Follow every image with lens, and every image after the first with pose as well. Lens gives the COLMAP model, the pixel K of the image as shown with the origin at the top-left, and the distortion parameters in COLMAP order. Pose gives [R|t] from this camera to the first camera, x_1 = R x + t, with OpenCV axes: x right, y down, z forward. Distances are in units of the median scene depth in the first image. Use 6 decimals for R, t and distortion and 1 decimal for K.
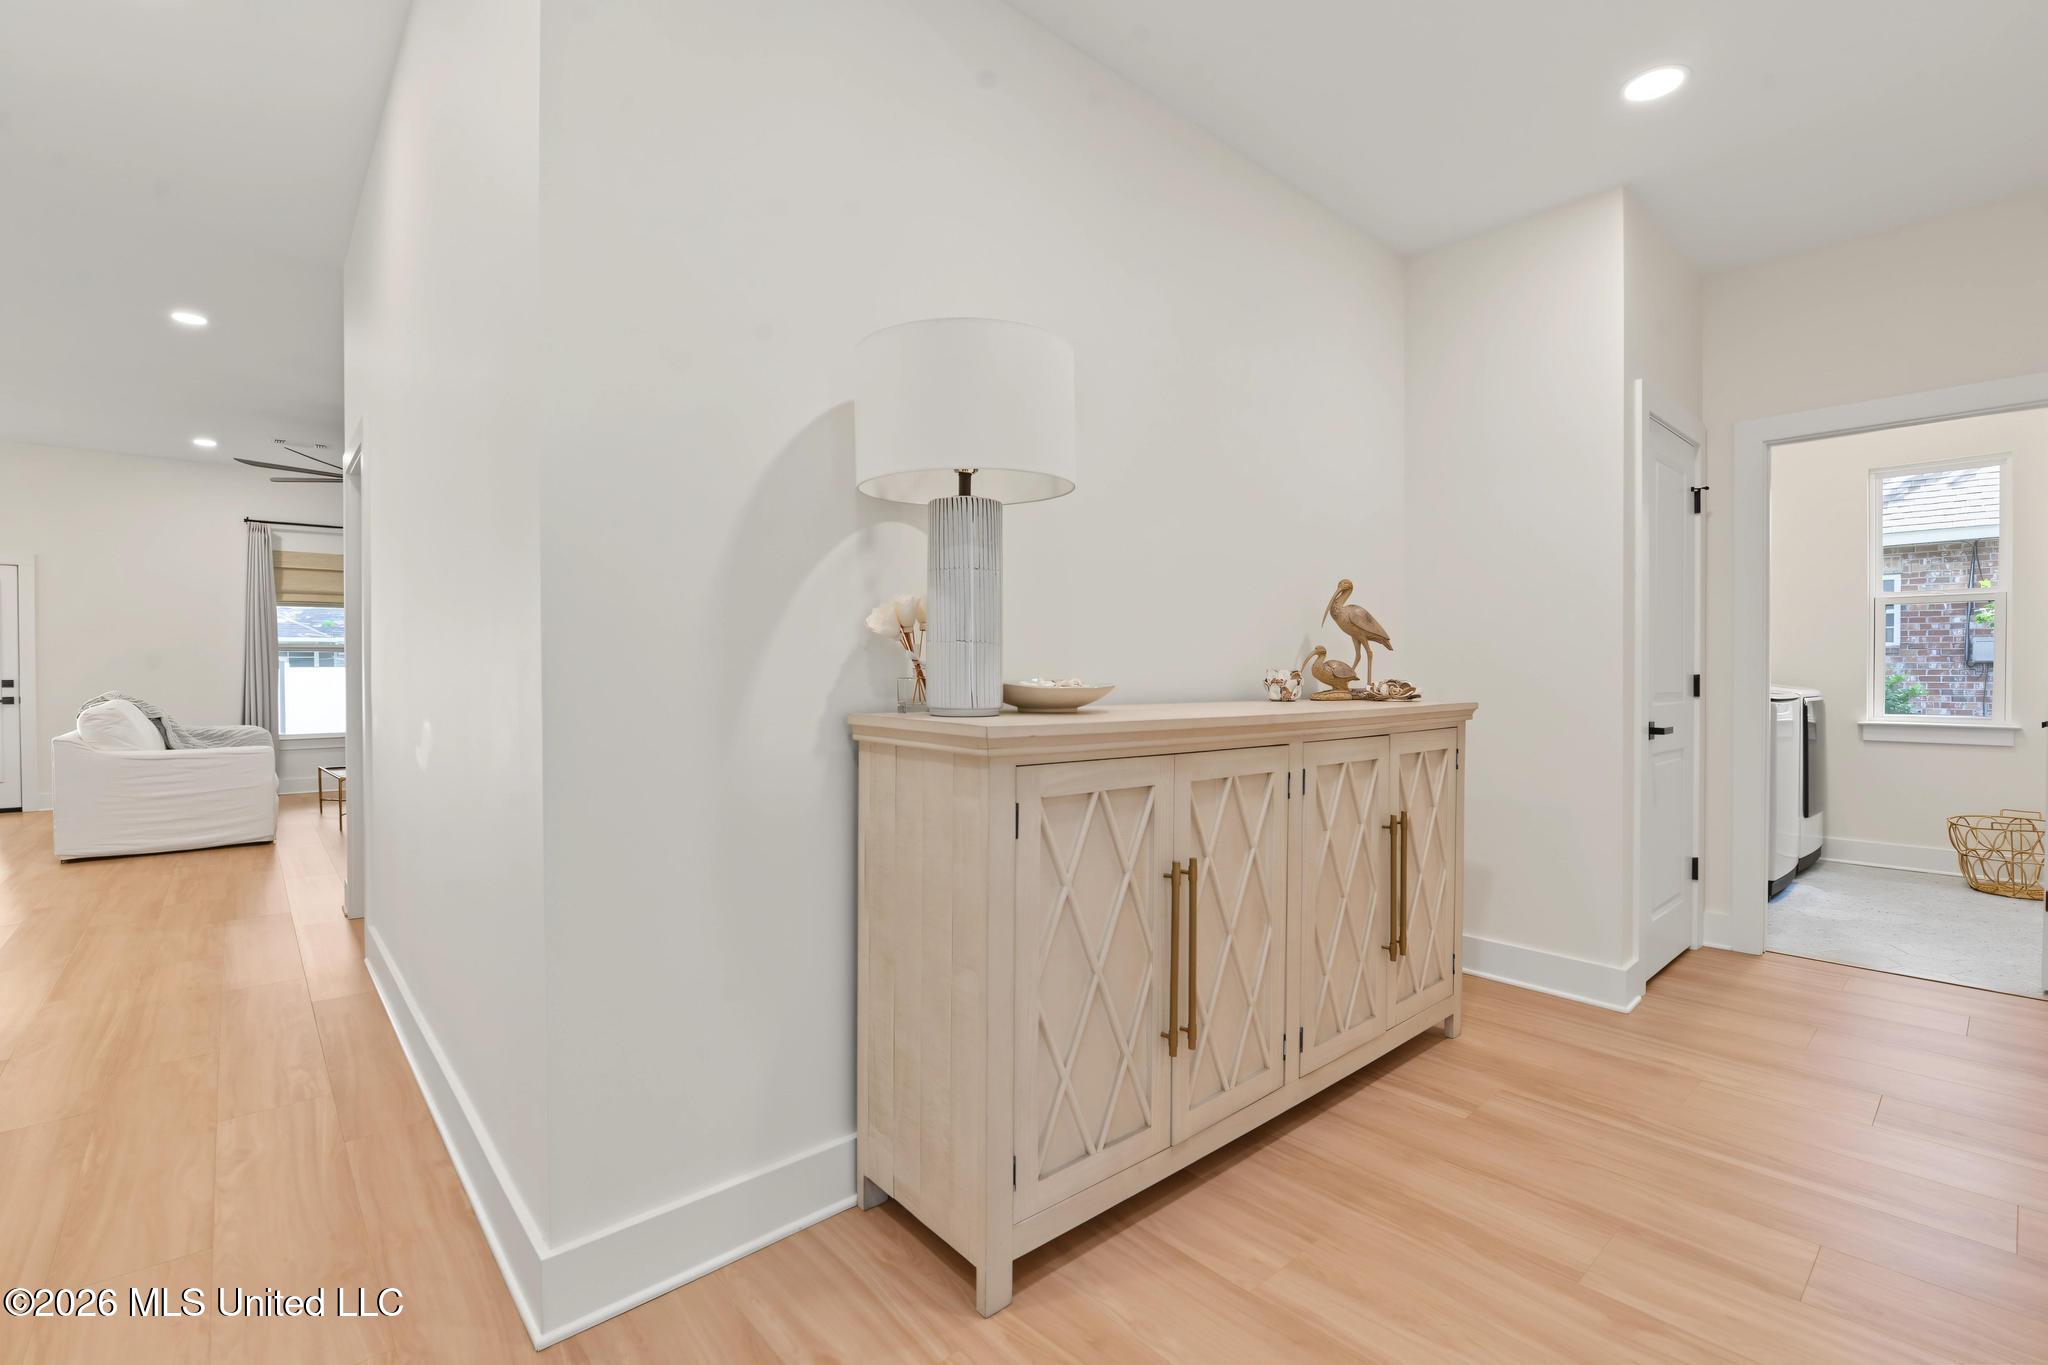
lens RADIAL K [[902.8, 0, 1011.7], [0, 902.8, 670.4], [0, 0, 1]] dist [-0.017684, -0.000576]
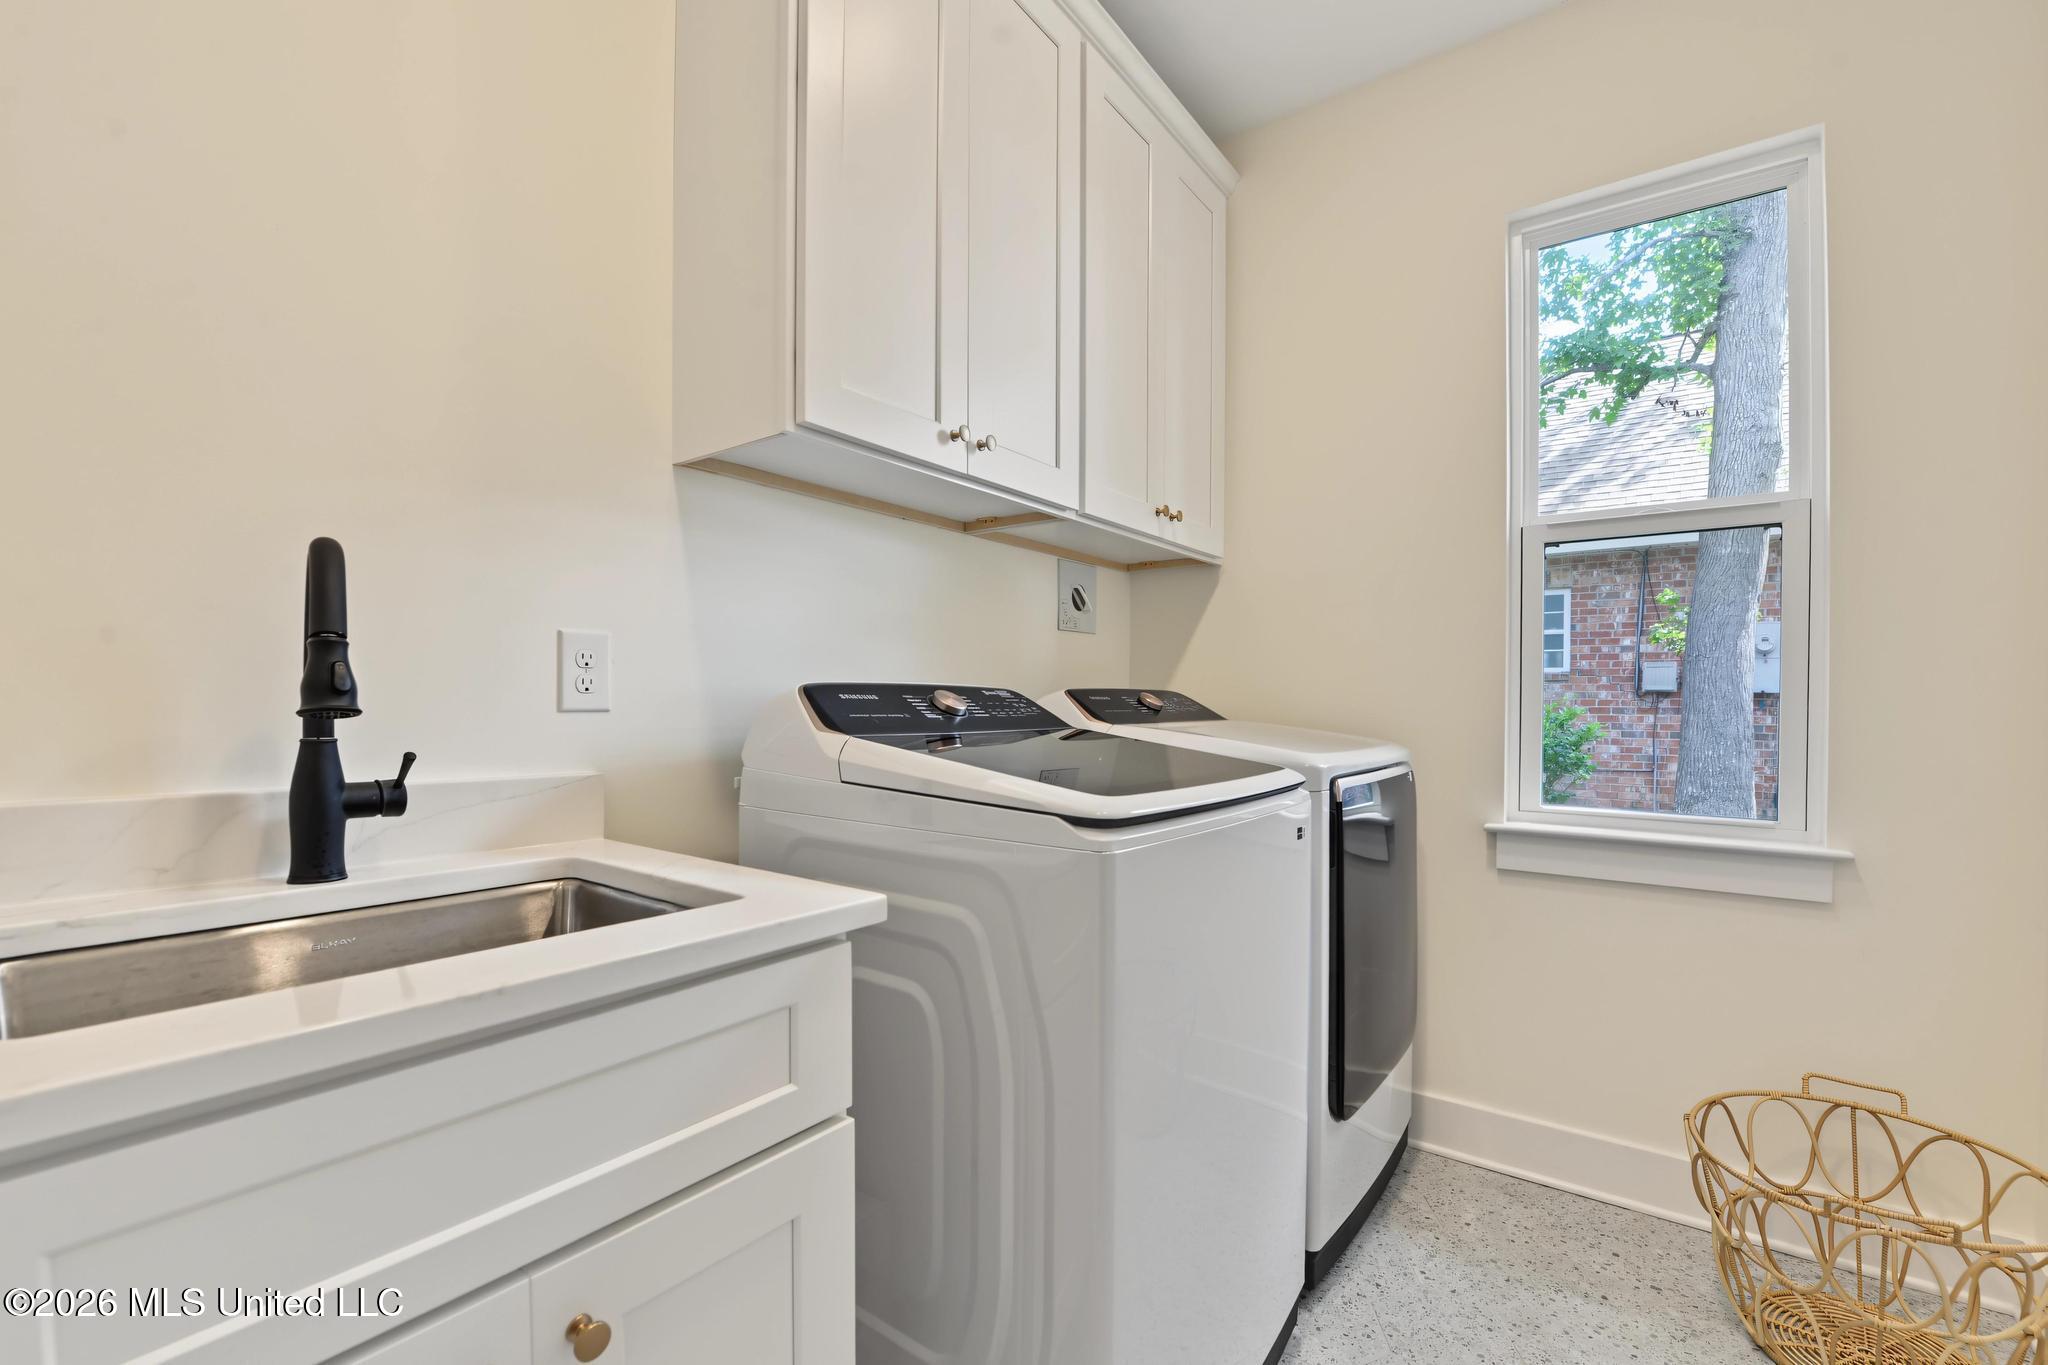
lens RADIAL K [[826.1, 0, 1037.8], [0, 826.1, 681.2], [0, 0, 1]] dist [-0.019829, -0.001333]
pose [[0.977487, 0.015924, 0.210393, 0.345896], [-0.013135, 0.999806, -0.014644, 0.000051], [-0.210585, 0.011551, 0.977507, 0.347111]]
